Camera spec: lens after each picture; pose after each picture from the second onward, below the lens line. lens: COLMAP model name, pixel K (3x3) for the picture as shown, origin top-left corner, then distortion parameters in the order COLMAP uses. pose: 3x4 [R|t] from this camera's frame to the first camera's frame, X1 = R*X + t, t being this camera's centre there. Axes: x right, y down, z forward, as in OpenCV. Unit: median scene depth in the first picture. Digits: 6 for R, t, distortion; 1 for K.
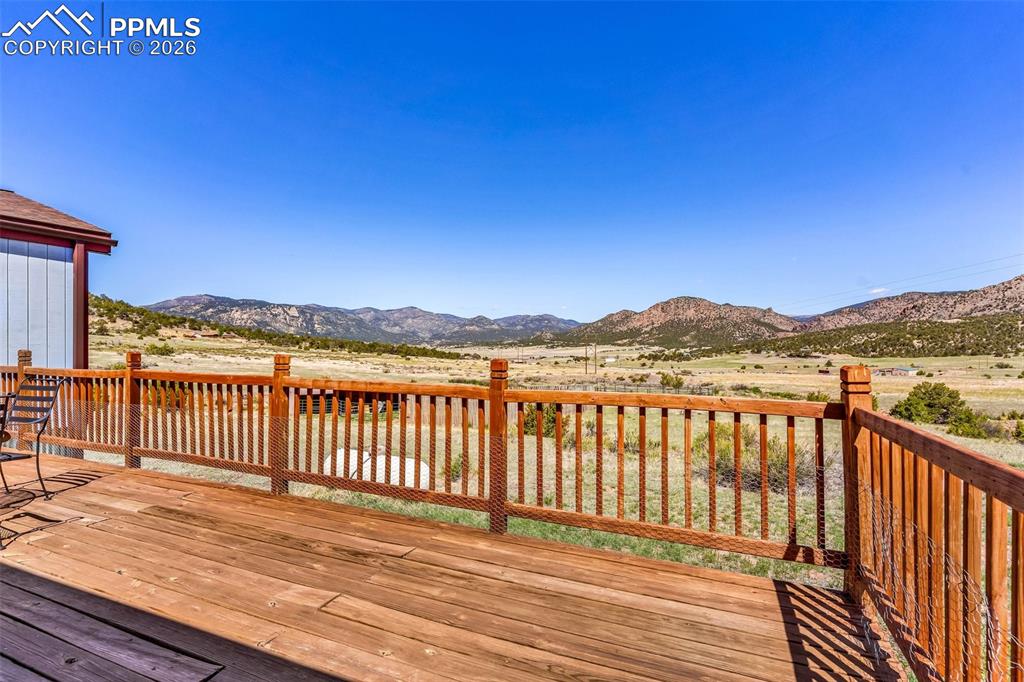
lens RADIAL K [[487.3, 0, 512.0], [0, 487.3, 341.0], [0, 0, 1]] dist [0.000570, 0.000109]
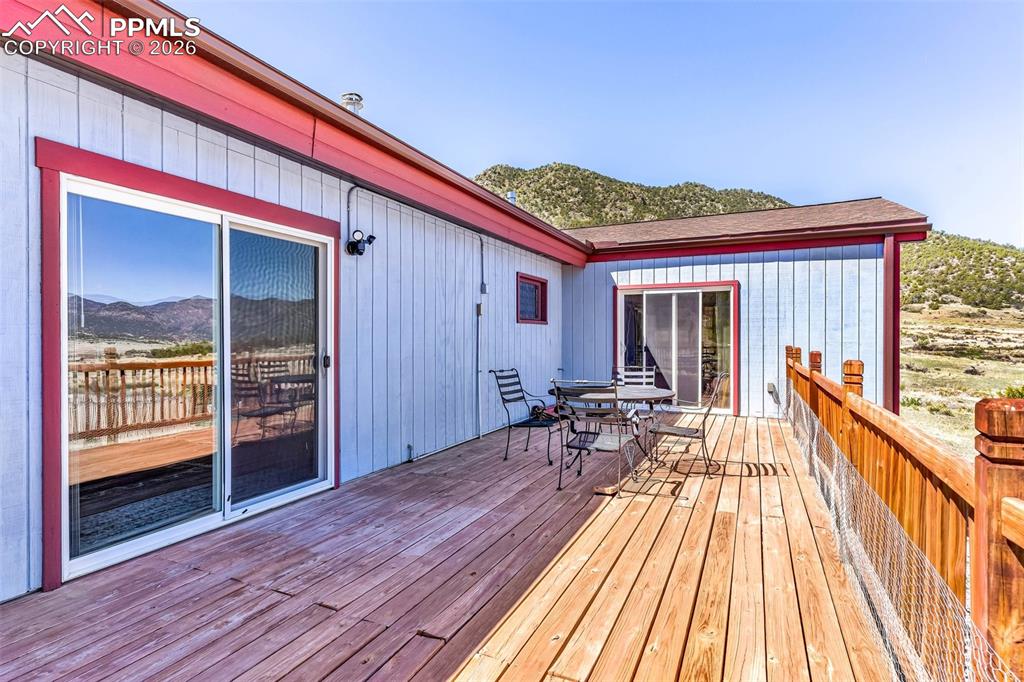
lens RADIAL K [[519.1, 0, 512.0], [0, 519.1, 341.0], [0, 0, 1]] dist [-0.000100, -0.000051]
pose [[-0.027242, -0.003113, -0.999624, 0.140293], [0.001299, 0.999994, -0.003149, 0.004547], [0.999628, -0.001384, -0.027238, 0.303202]]
